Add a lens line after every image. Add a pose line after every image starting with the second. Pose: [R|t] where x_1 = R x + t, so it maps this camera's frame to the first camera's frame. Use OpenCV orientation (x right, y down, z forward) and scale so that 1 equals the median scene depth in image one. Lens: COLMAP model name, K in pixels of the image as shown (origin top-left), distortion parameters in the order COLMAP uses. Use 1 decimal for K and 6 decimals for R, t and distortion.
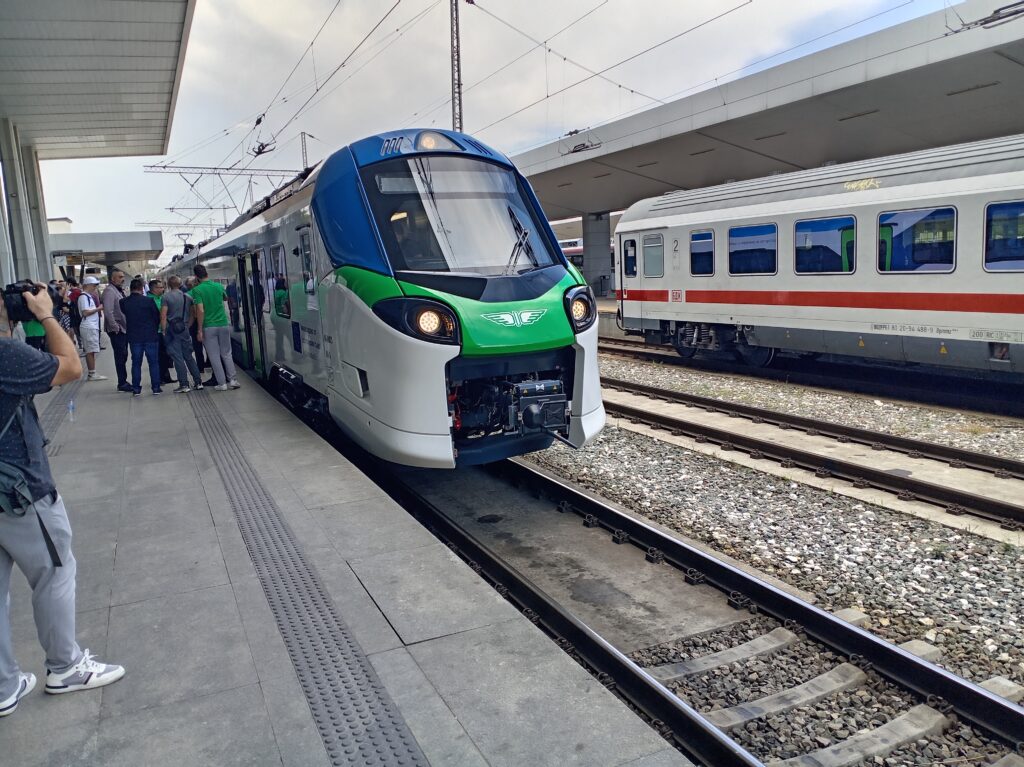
lens RADIAL K [[799.9, 0, 512.0], [0, 799.9, 383.5], [0, 0, 1]] dist [-0.001457, -0.014175]
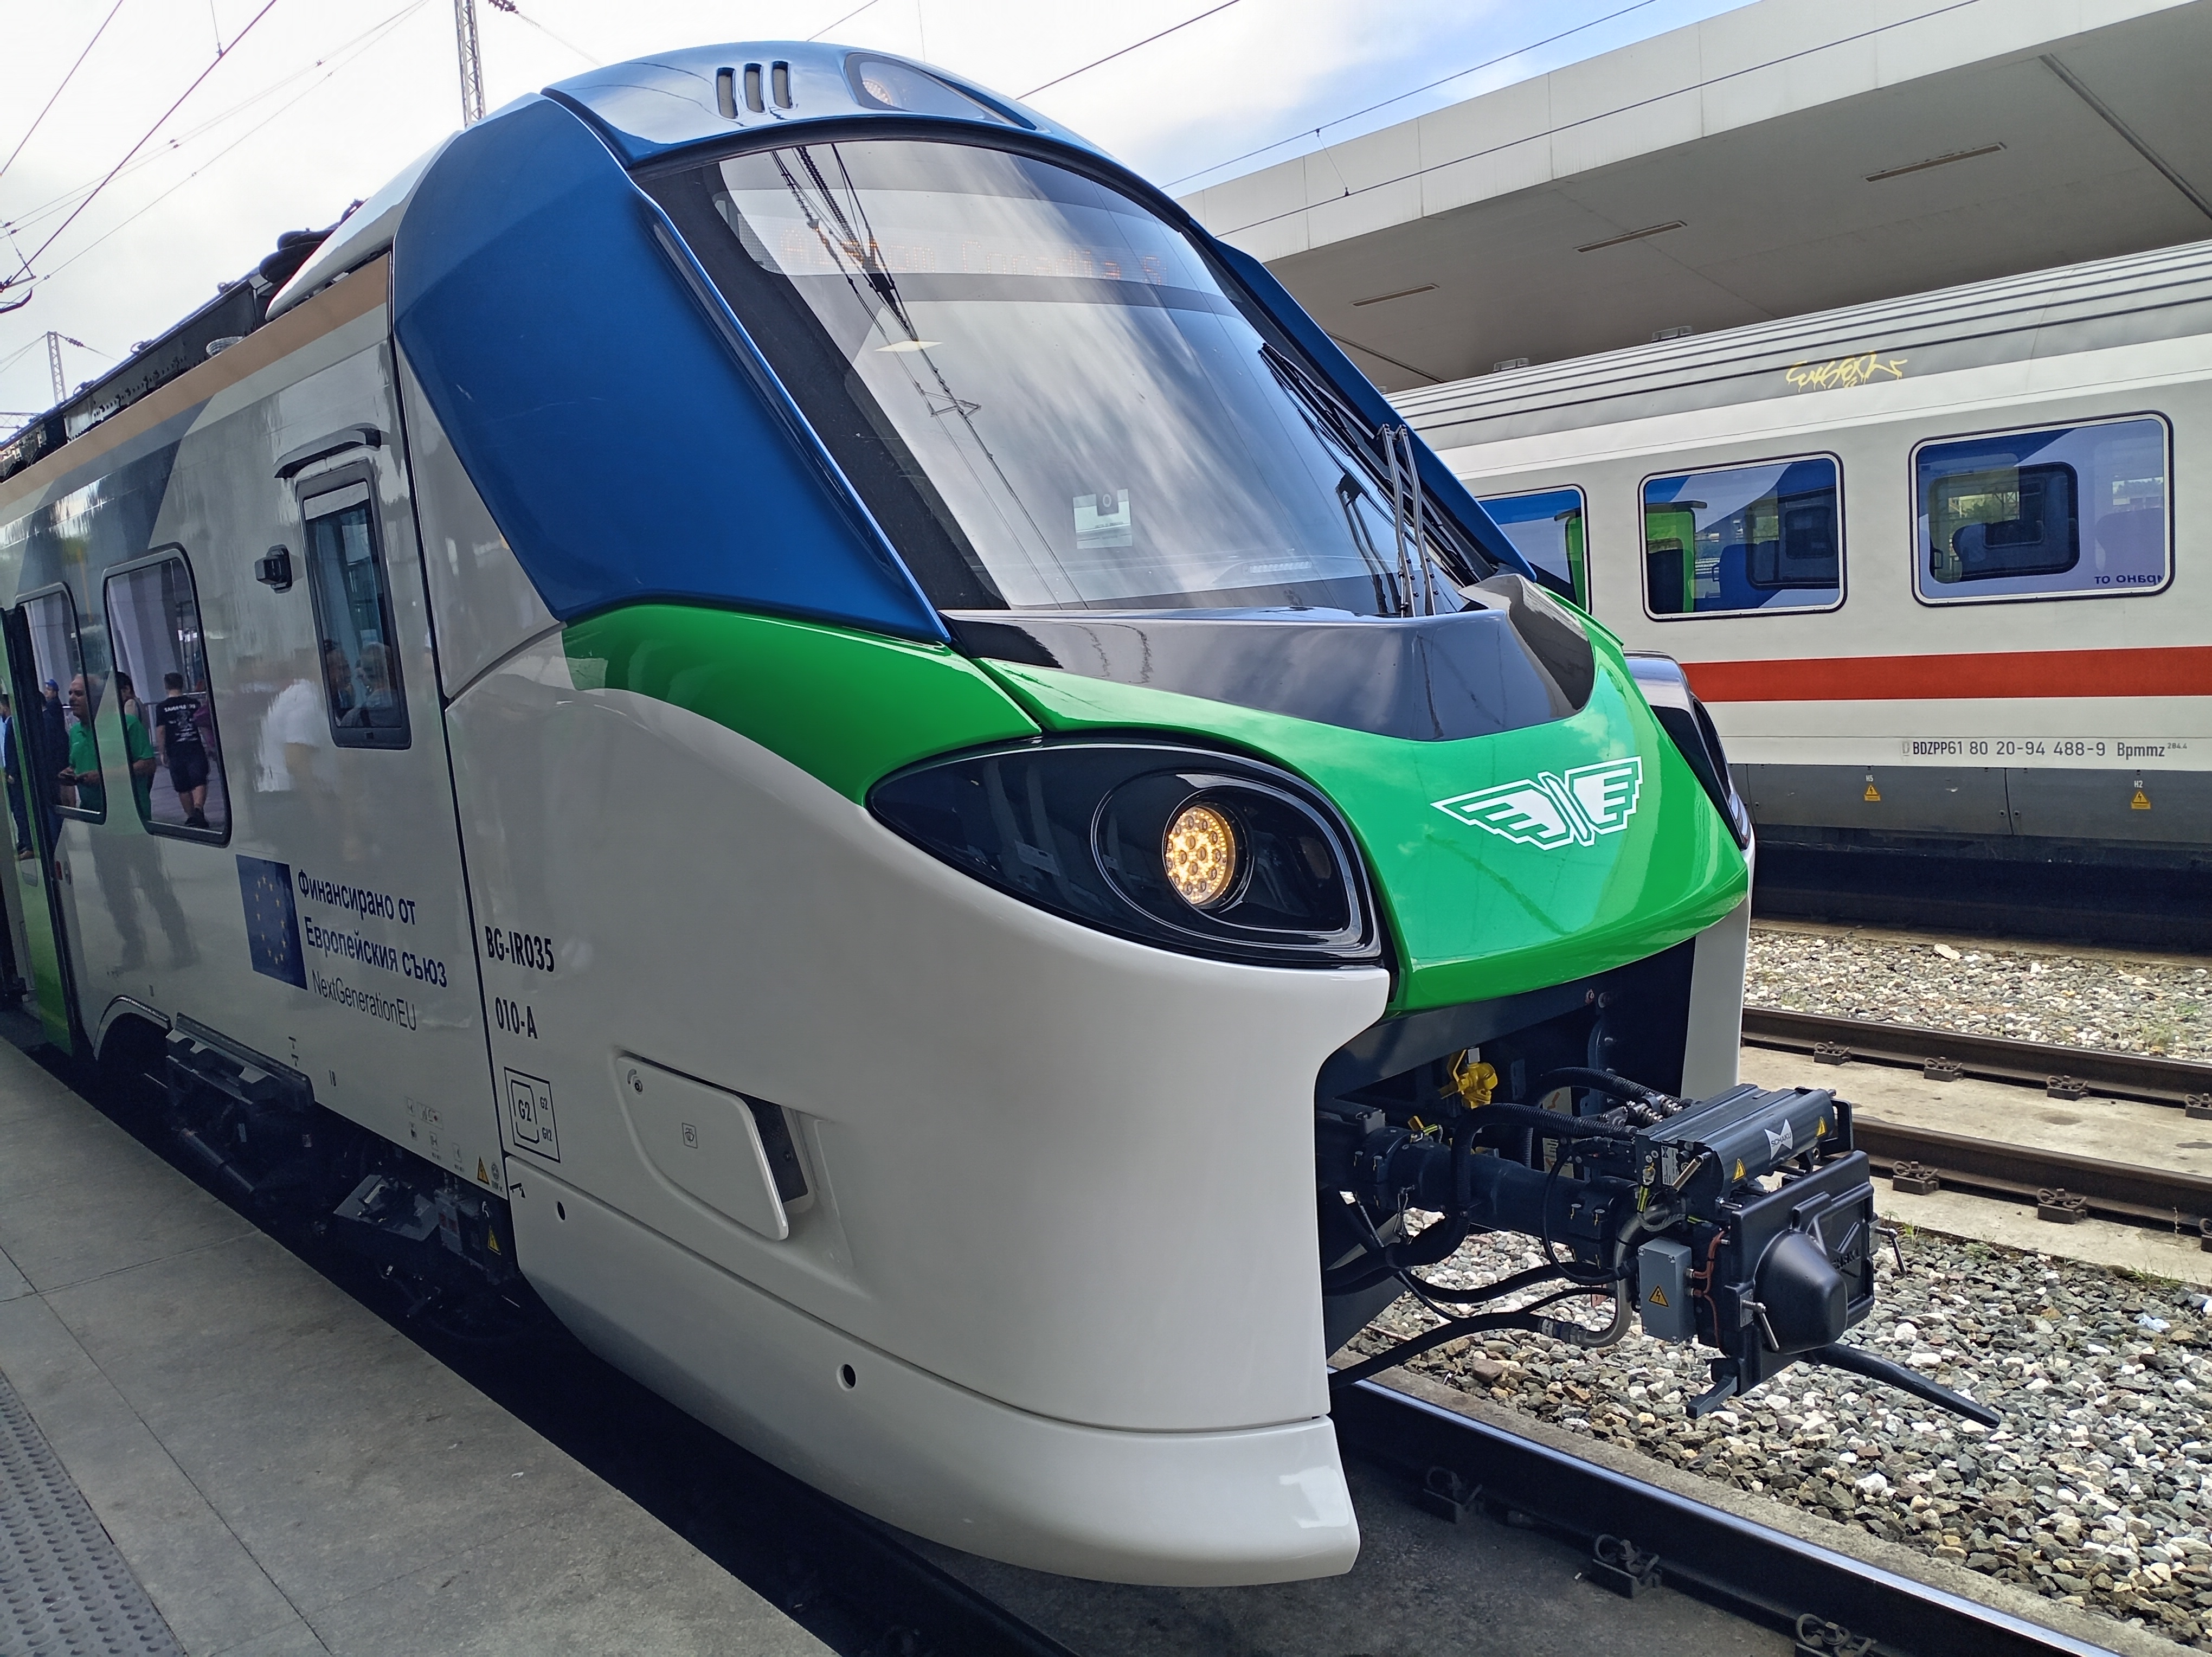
lens RADIAL K [[1752.7, 0, 1102.4], [0, 1752.7, 799.1], [0, 0, 1]] dist [-0.010699, -0.006429]
pose [[0.957918, -0.062194, 0.280225, -0.166654], [0.077437, 0.996041, -0.043645, -0.049759], [-0.276401, 0.063508, 0.958942, 0.397210]]
